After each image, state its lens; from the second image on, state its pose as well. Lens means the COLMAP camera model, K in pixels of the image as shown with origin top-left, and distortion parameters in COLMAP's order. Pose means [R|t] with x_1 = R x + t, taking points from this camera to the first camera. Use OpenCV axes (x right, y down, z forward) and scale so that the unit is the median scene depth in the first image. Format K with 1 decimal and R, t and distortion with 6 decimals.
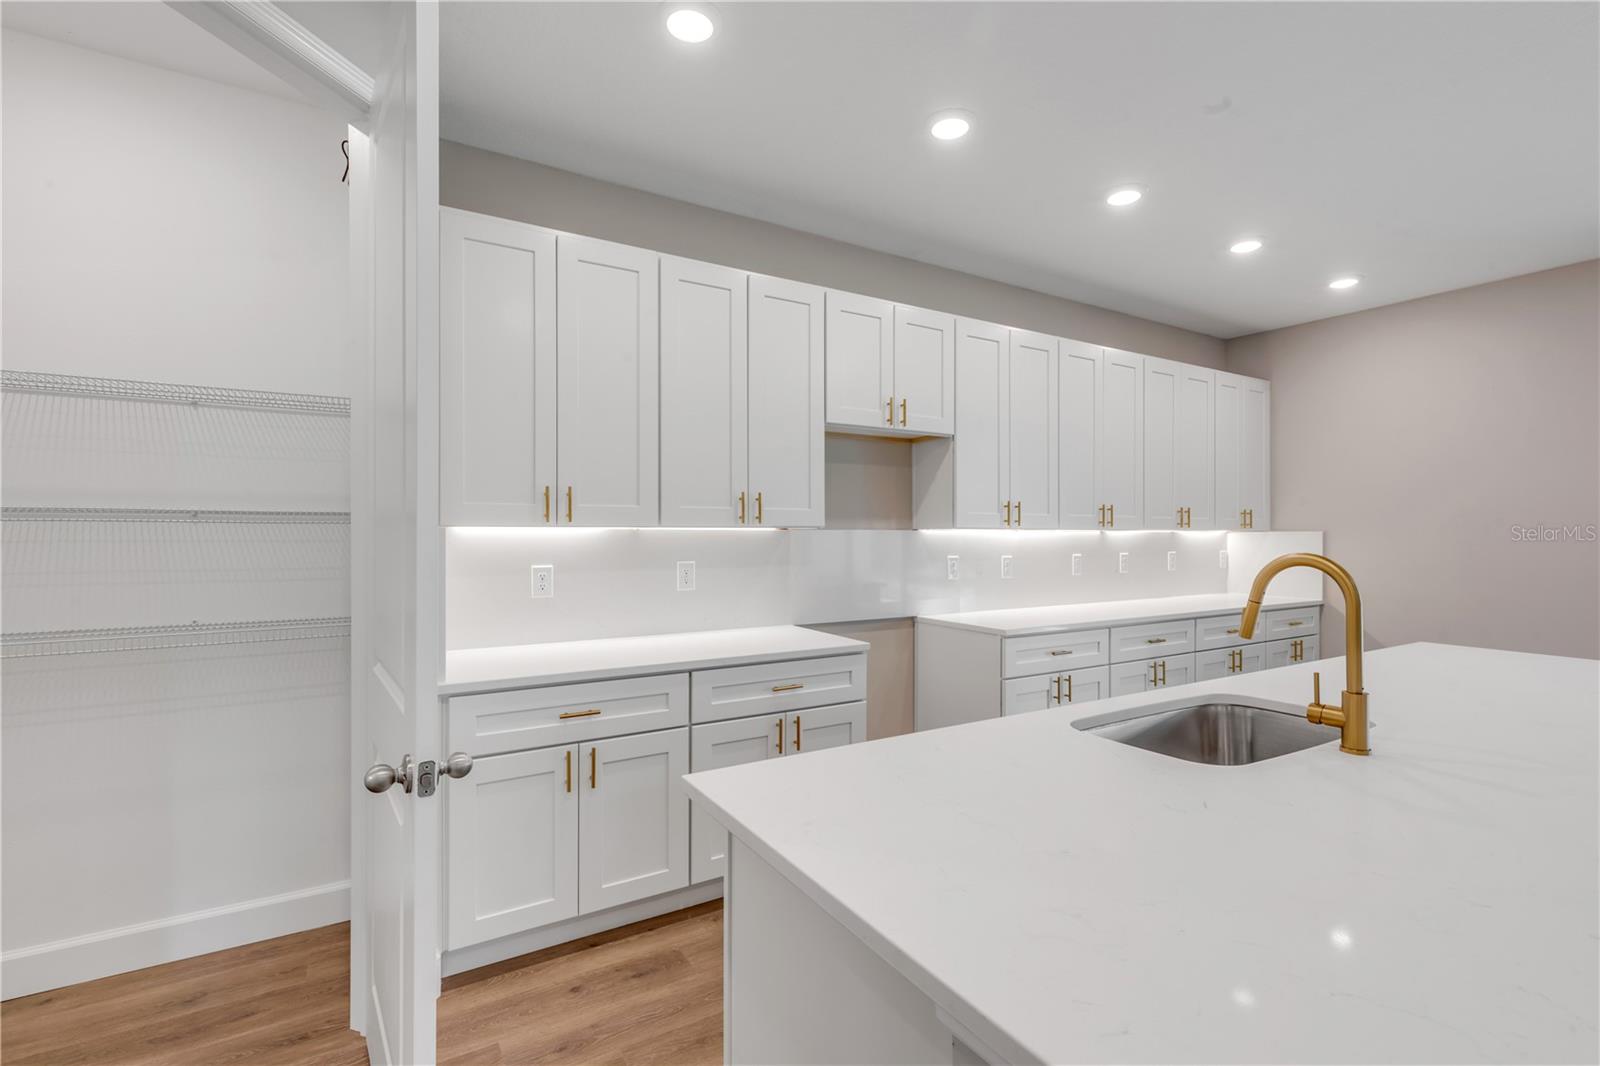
lens RADIAL K [[721.1, 0, 800.0], [0, 721.1, 533.0], [0, 0, 1]] dist [0.002188, 0.000406]
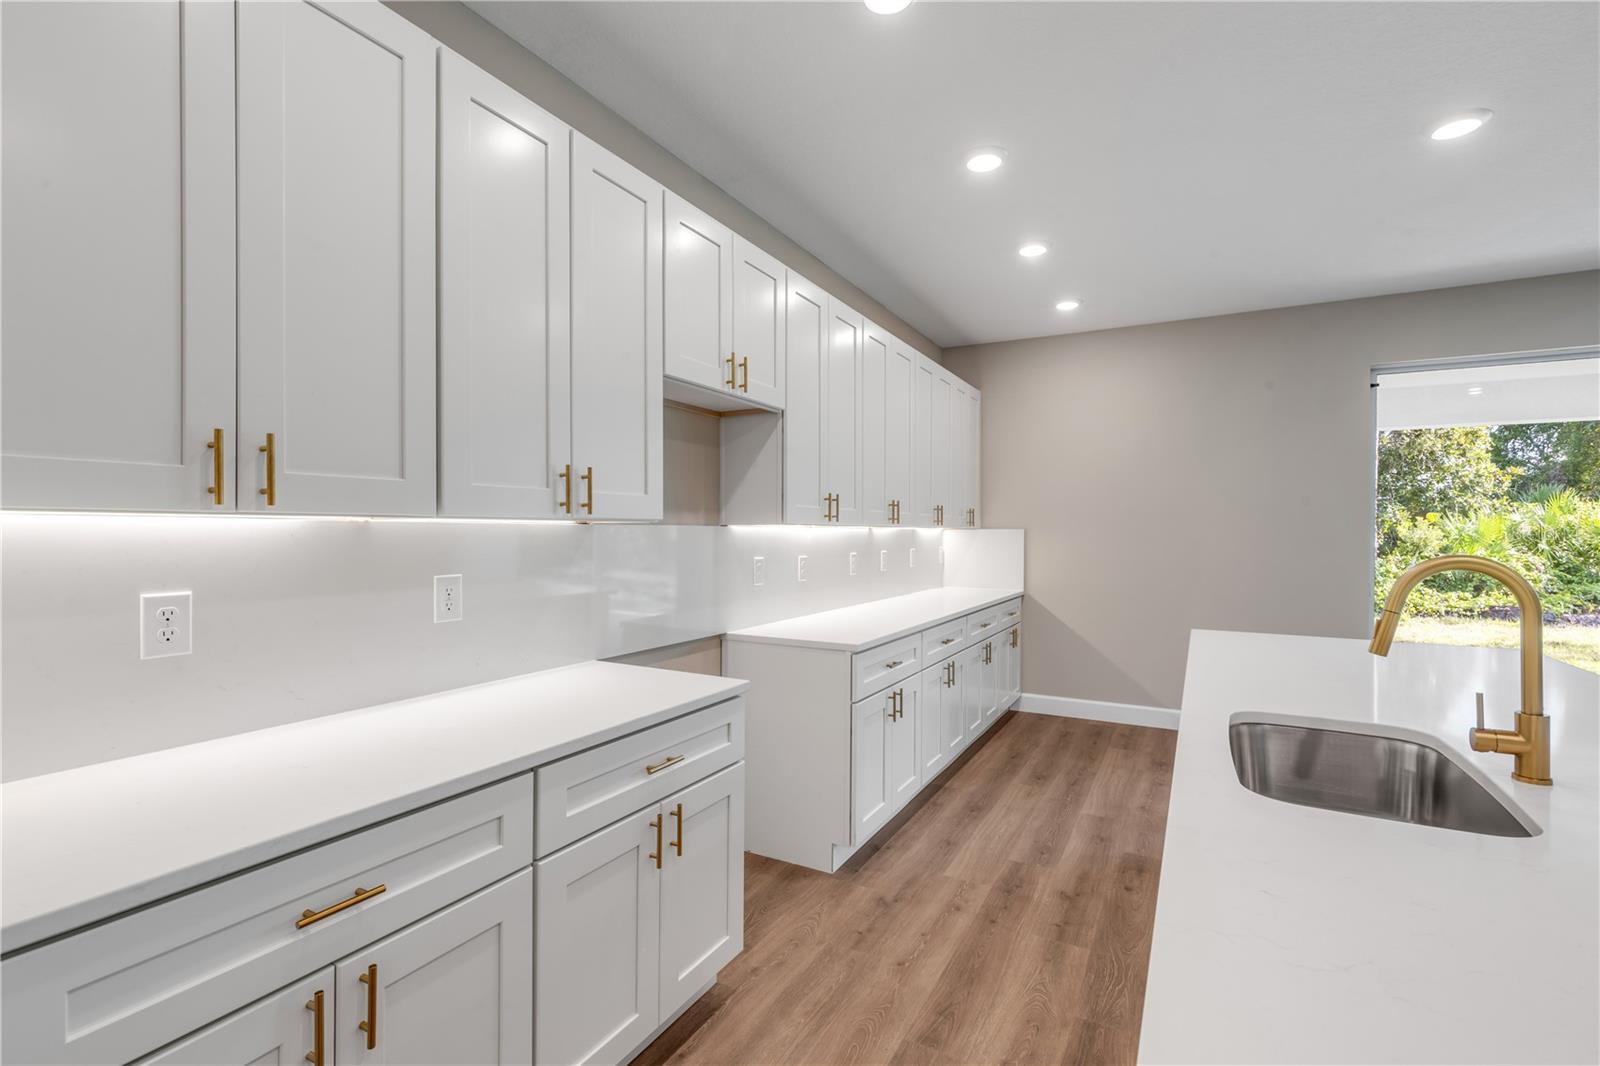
lens RADIAL K [[722.9, 0, 797.9], [0, 722.9, 531.5], [0, 0, 1]] dist [0.002976, -0.000143]
pose [[0.867395, 0.002445, 0.497615, -0.193767], [-0.003786, 0.999991, 0.001687, 0.000542], [-0.497606, -0.003347, 0.867396, 0.296880]]
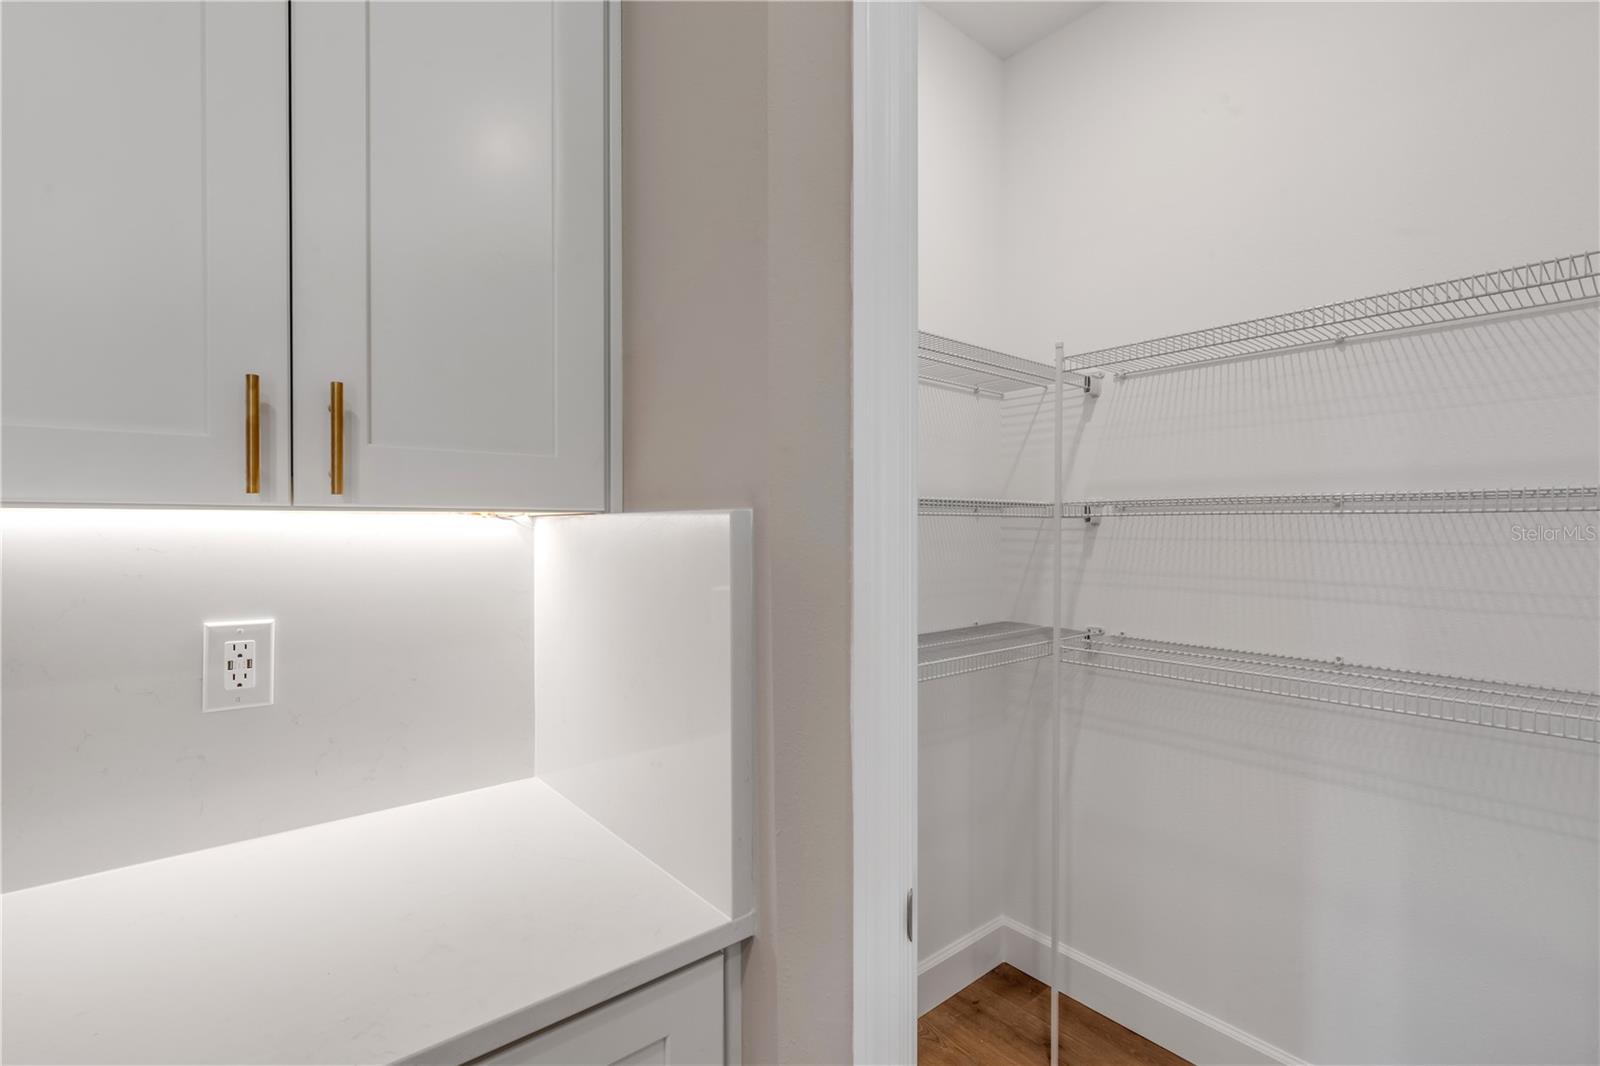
lens RADIAL K [[717.9, 0, 800.0], [0, 717.9, 533.0], [0, 0, 1]] dist [0.005081, 0.000171]
pose [[-0.261093, 0.003304, -0.965308, -0.060292], [0.000213, 0.999994, 0.003365, 0.000478], [0.965314, 0.000673, -0.261093, 1.013398]]
